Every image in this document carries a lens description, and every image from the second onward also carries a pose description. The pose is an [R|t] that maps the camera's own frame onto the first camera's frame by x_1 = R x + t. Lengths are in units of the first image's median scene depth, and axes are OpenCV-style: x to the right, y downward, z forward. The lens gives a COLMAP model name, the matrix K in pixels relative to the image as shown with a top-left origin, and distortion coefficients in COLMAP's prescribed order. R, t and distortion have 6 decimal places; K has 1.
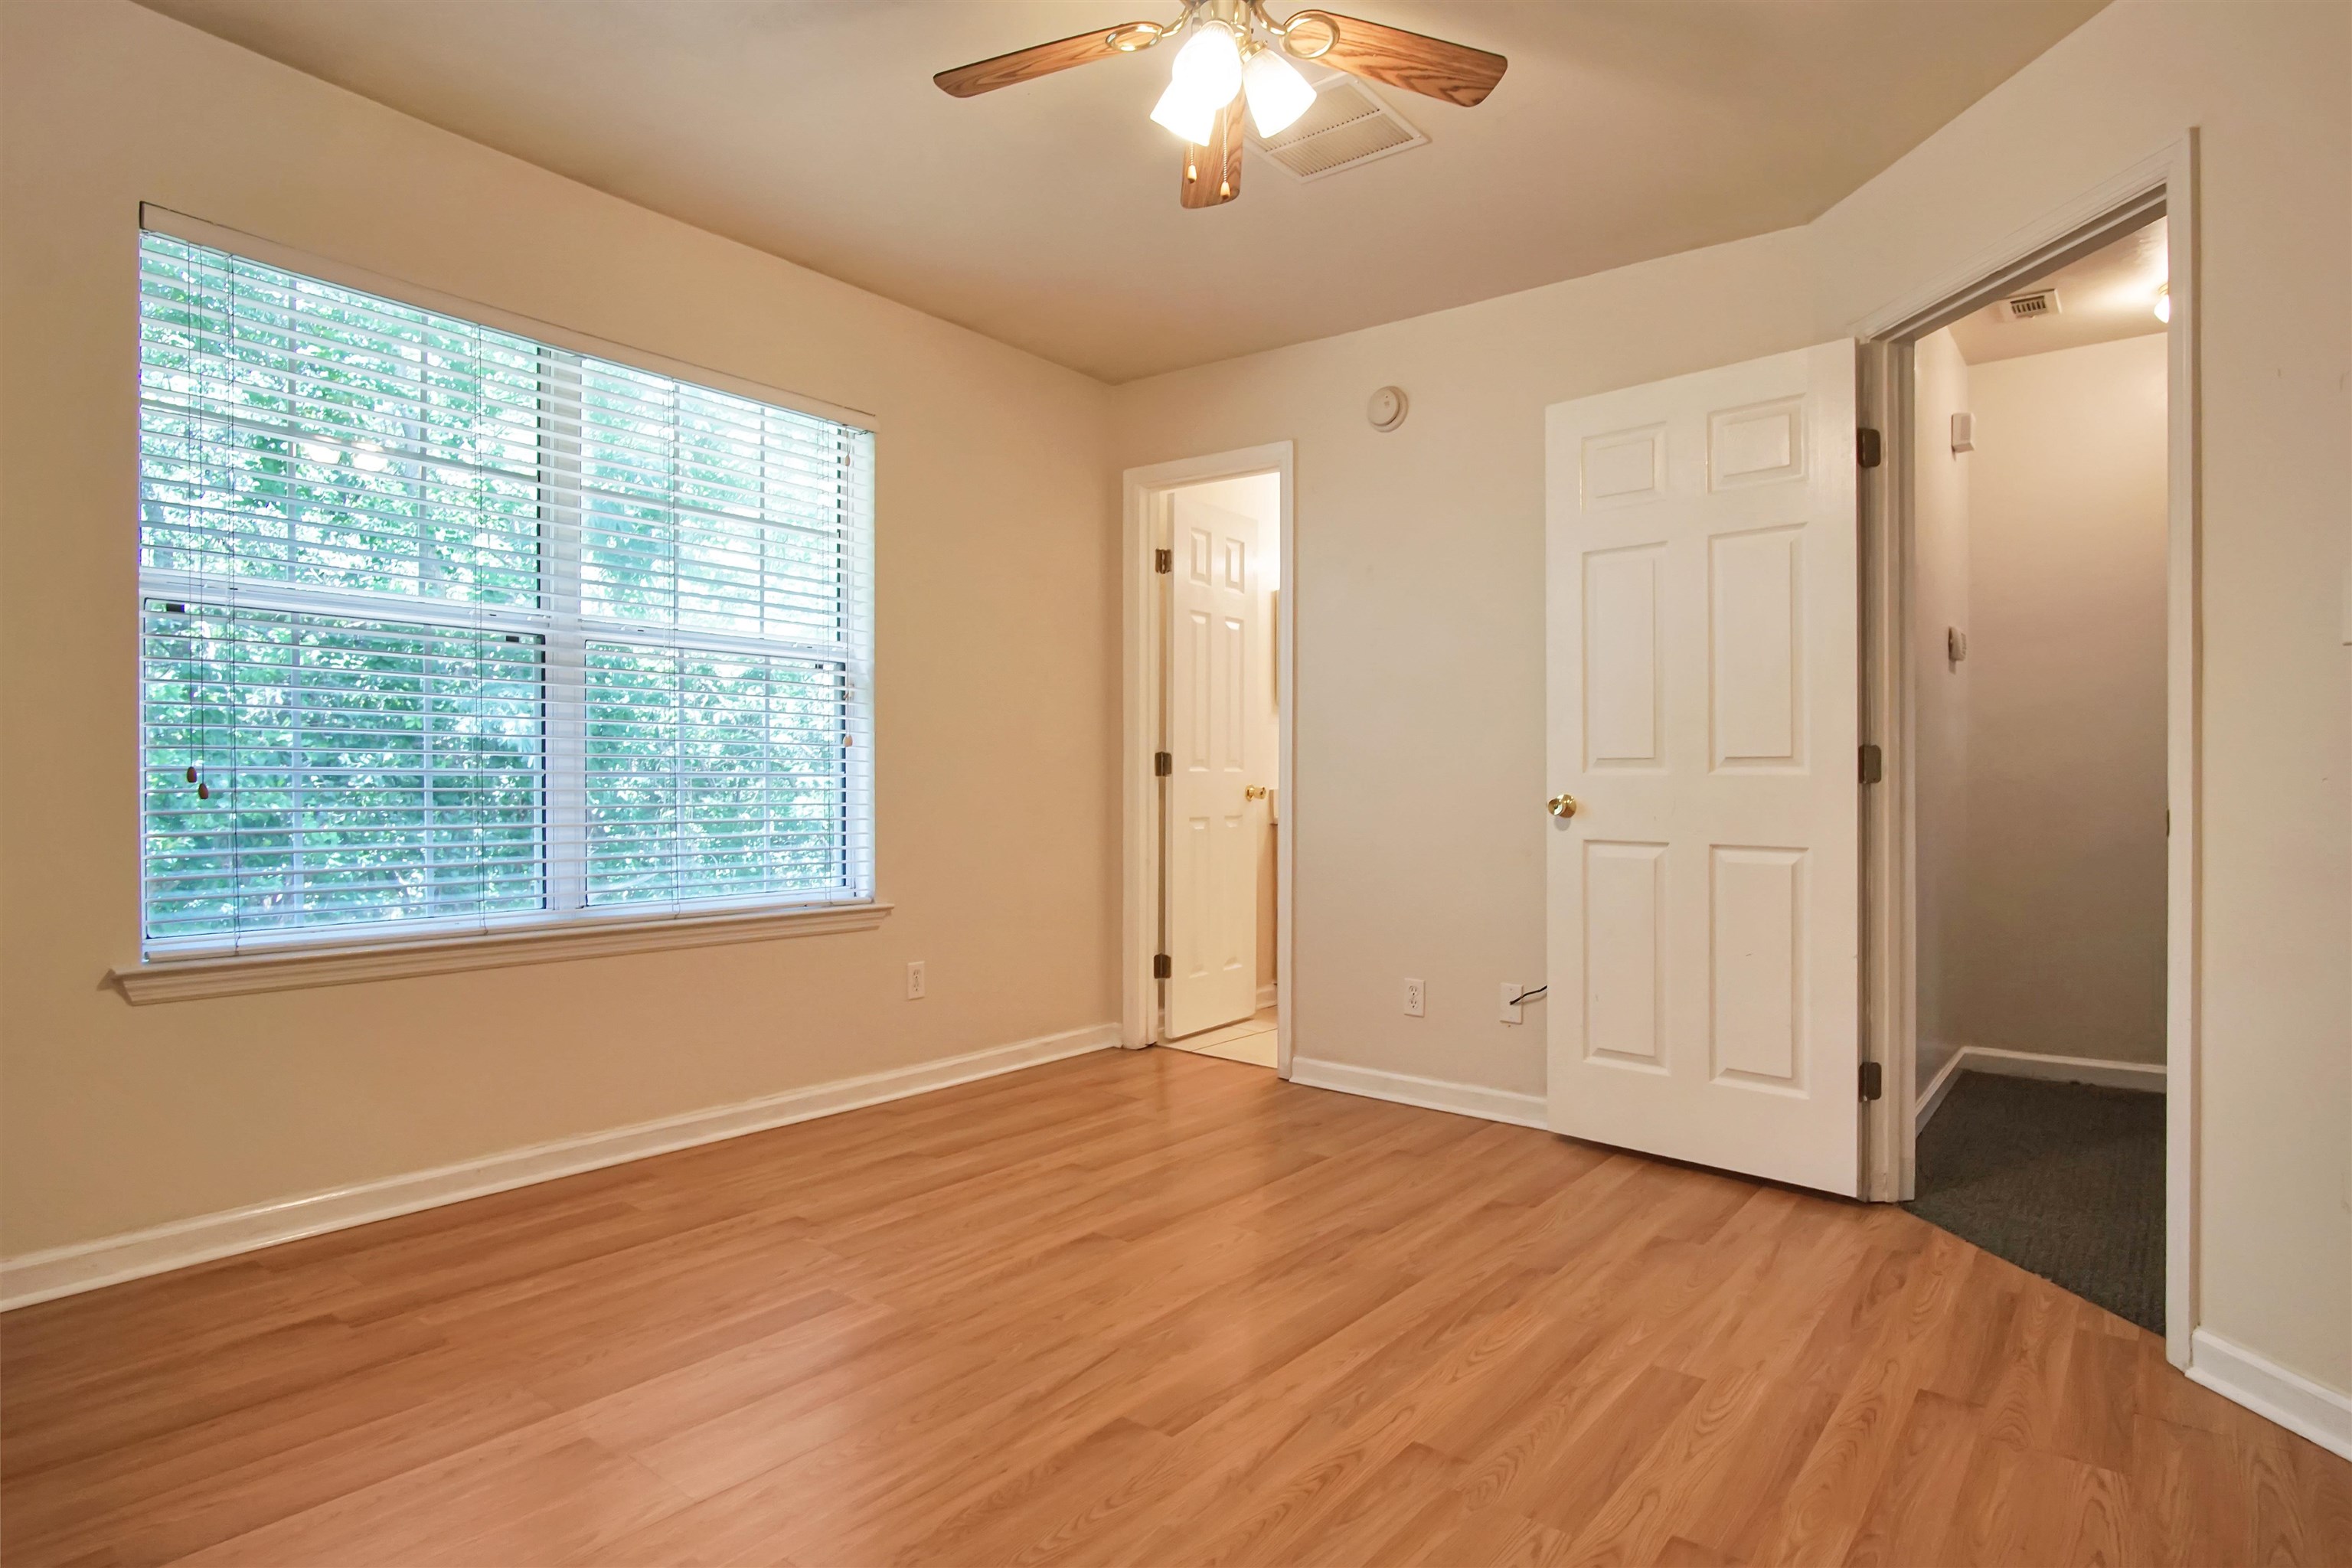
lens RADIAL K [[1270.4, 0, 1169.0], [0, 1270.4, 776.9], [0, 0, 1]] dist [-0.022721, 0.001401]
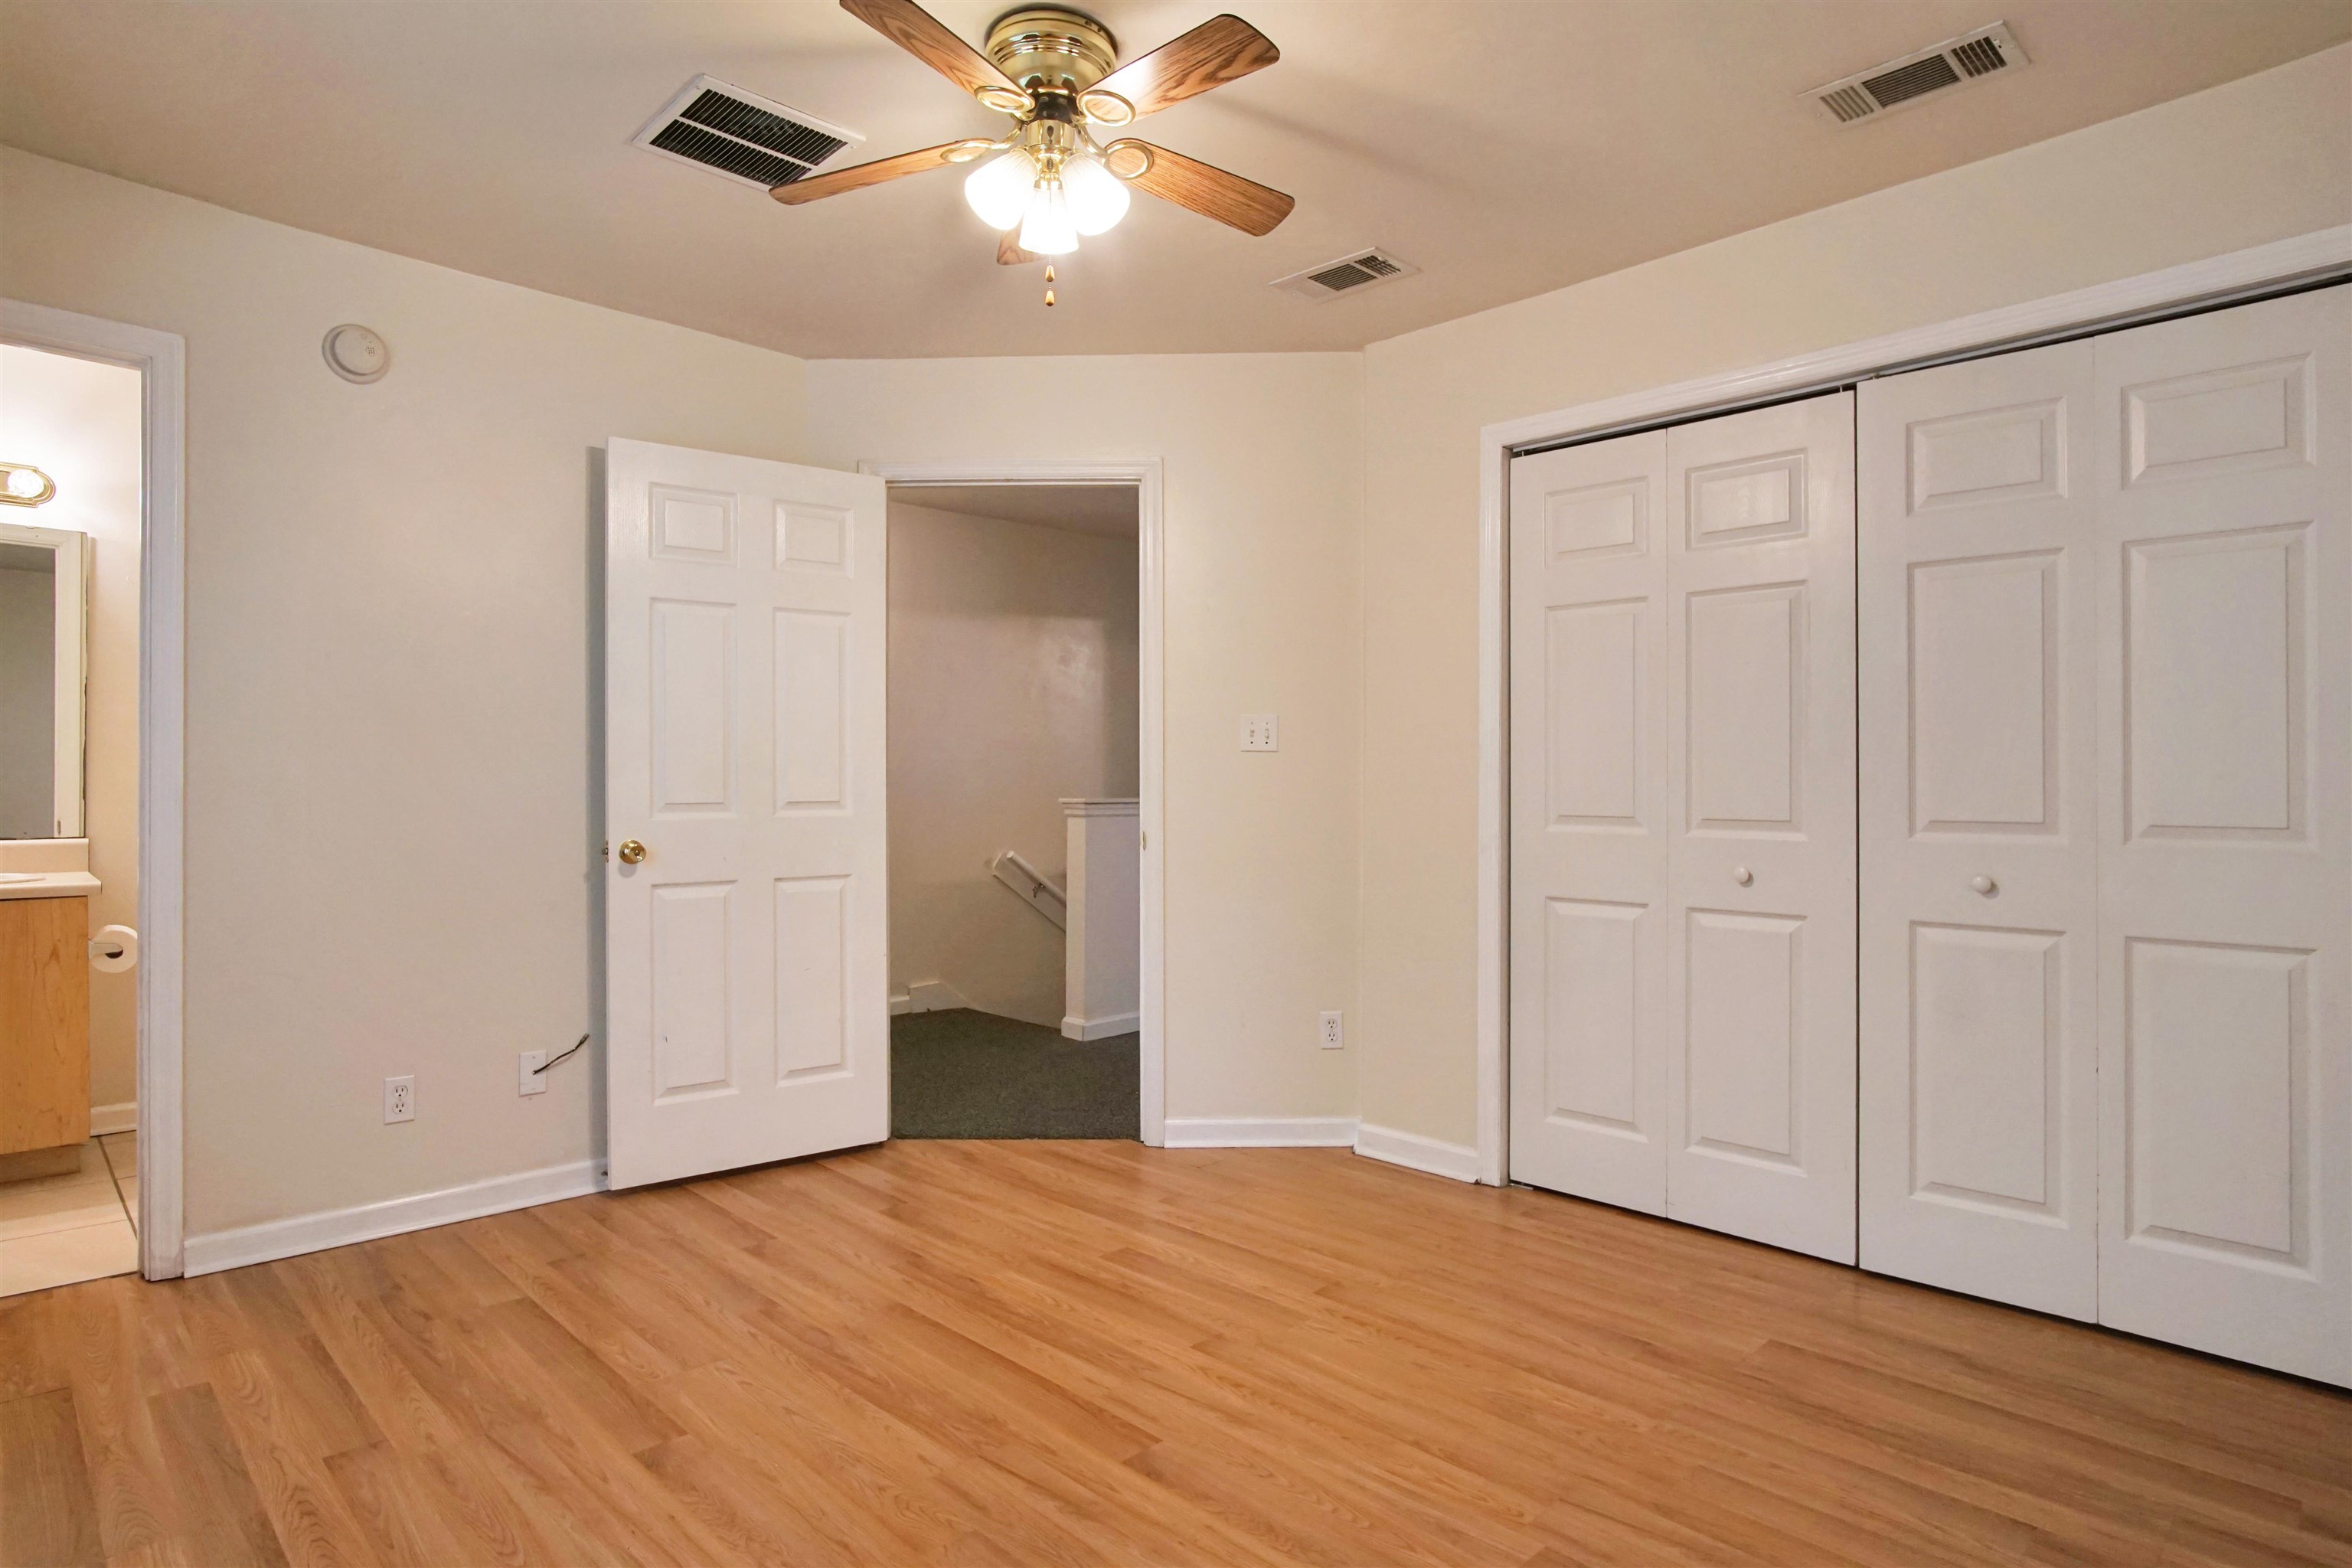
lens RADIAL K [[1270.4, 0, 1168.3], [0, 1270.4, 778.7], [0, 0, 1]] dist [-0.022721, 0.001401]
pose [[0.123518, -0.003571, 0.992336, -0.803209], [-0.000158, 0.999993, 0.003618, -0.048597], [-0.992342, -0.000603, 0.123516, 0.624112]]
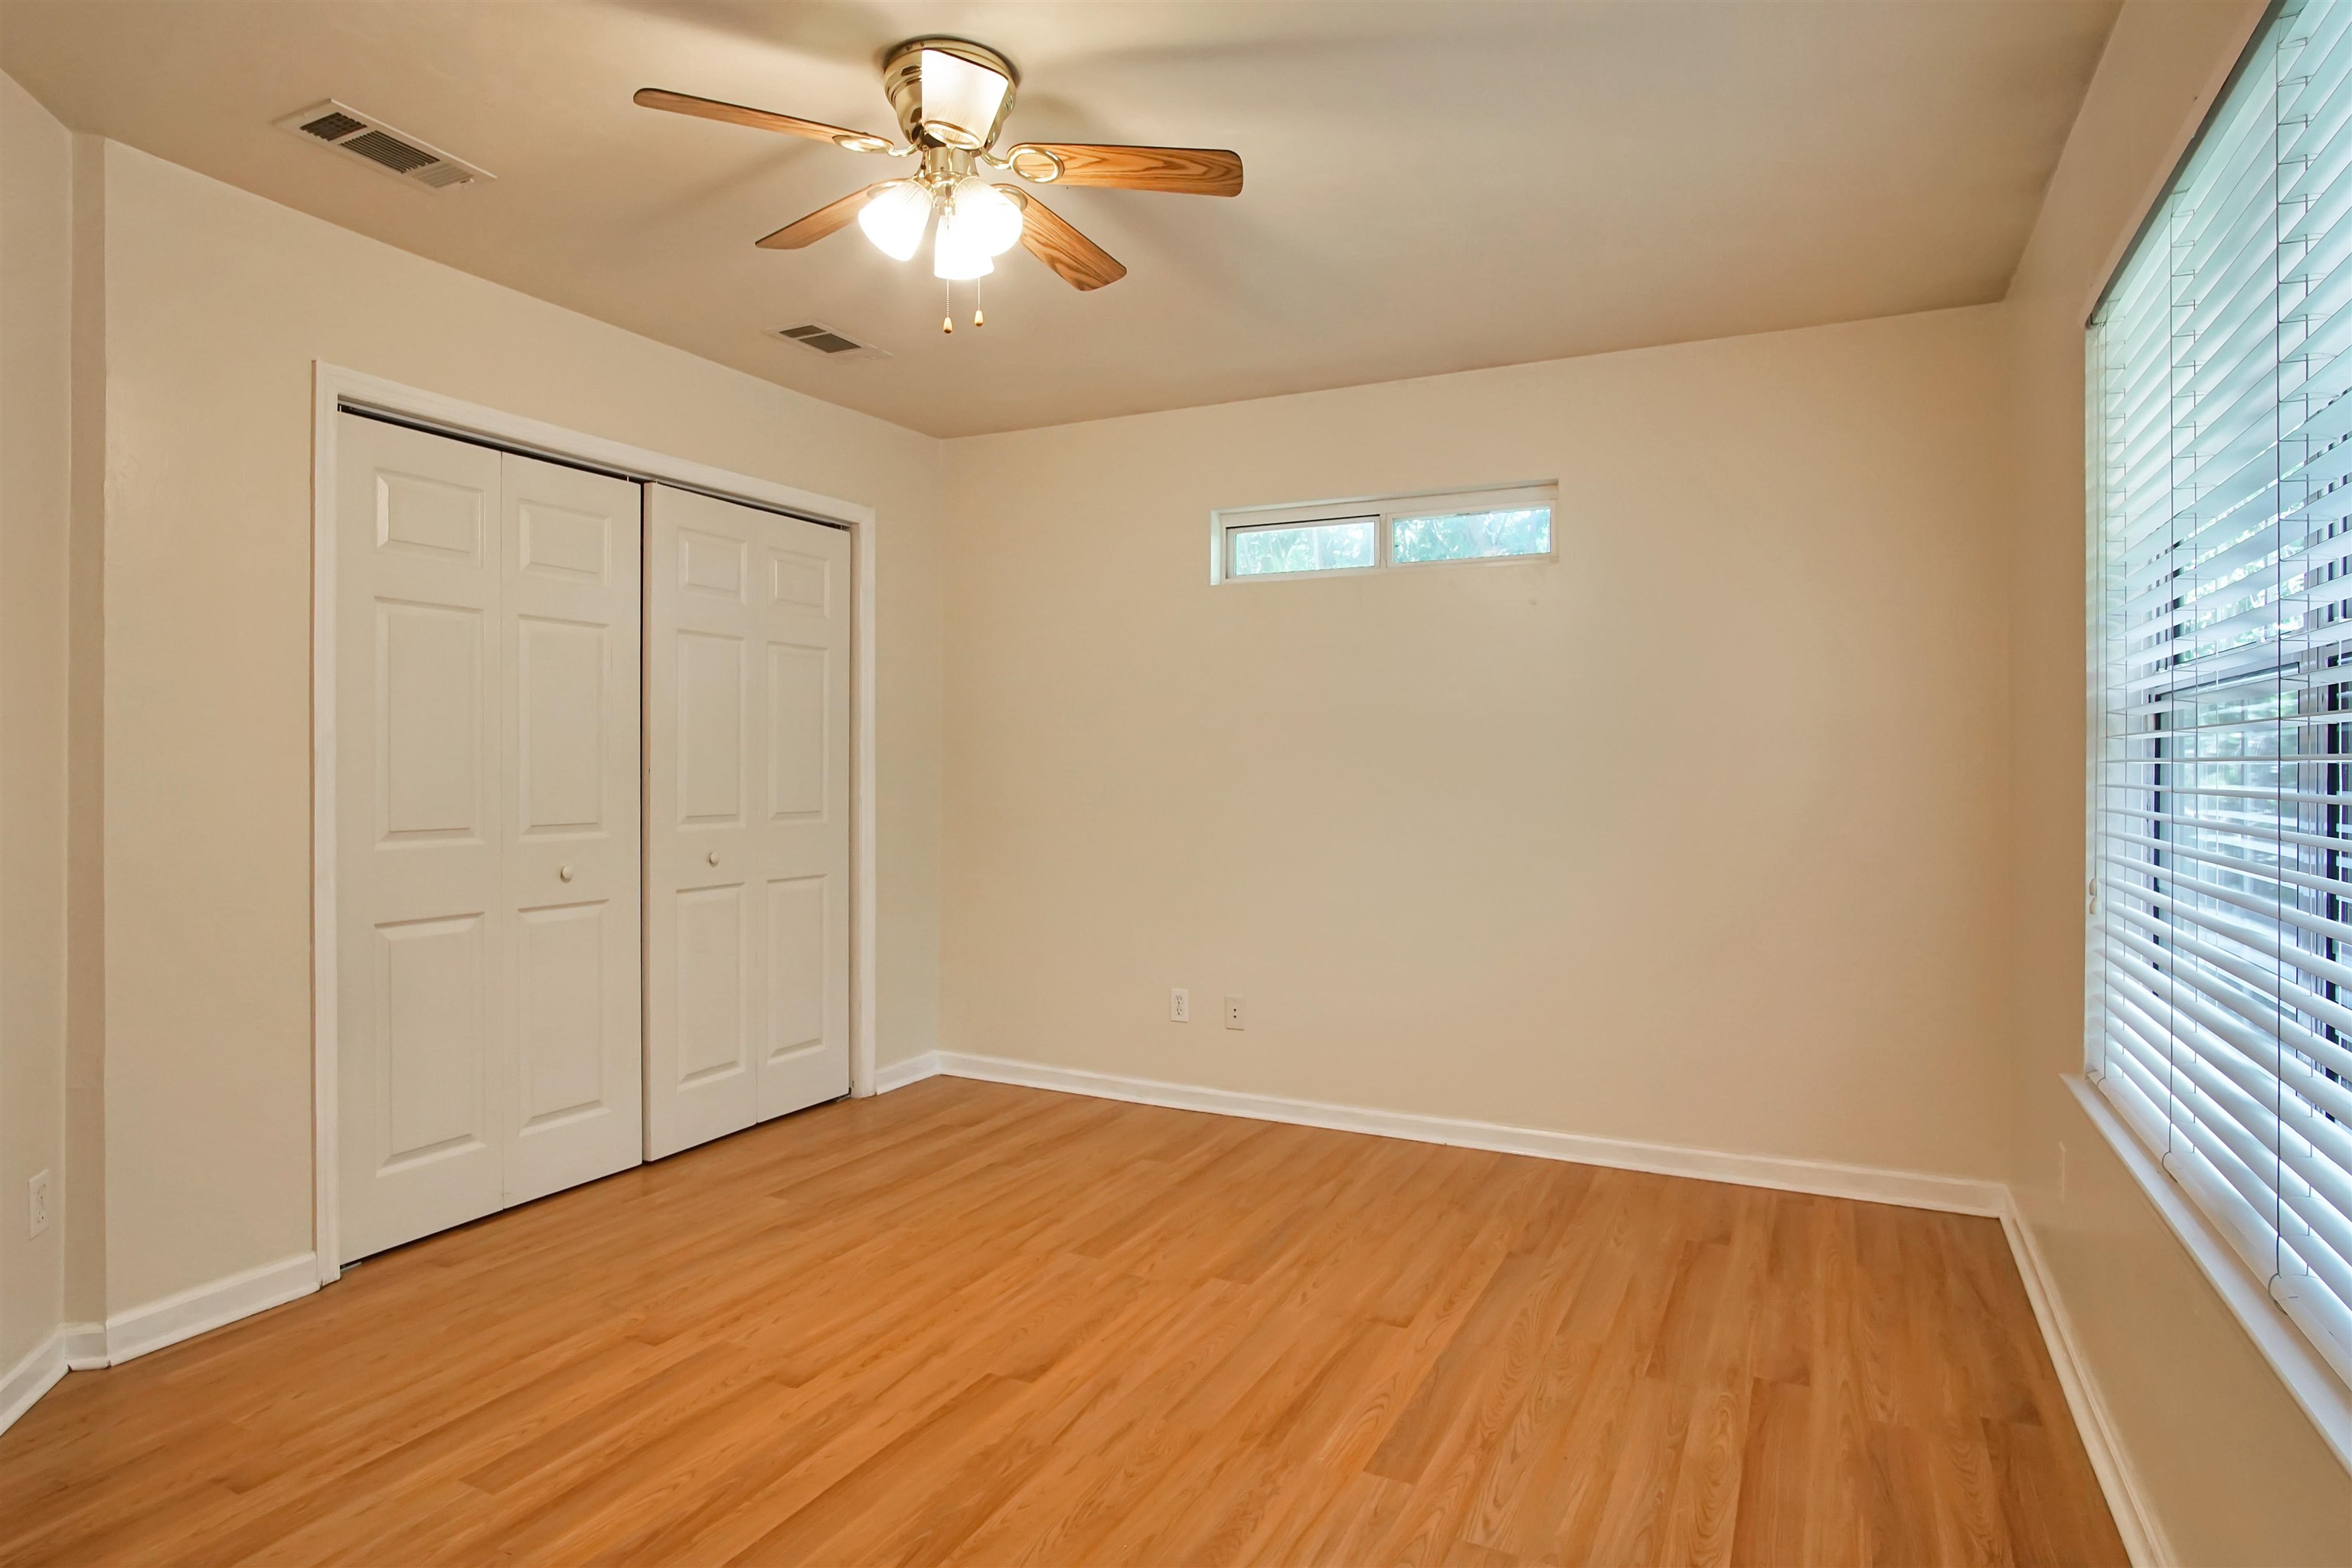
lens RADIAL K [[1270.4, 0, 1166.3], [0, 1270.4, 795.6], [0, 0, 1]] dist [-0.022721, 0.001401]
pose [[-0.980093, -0.004929, -0.198476, 0.061336], [-0.009584, 0.999701, 0.022499, -0.073477], [0.198306, 0.023953, -0.979847, 1.669983]]
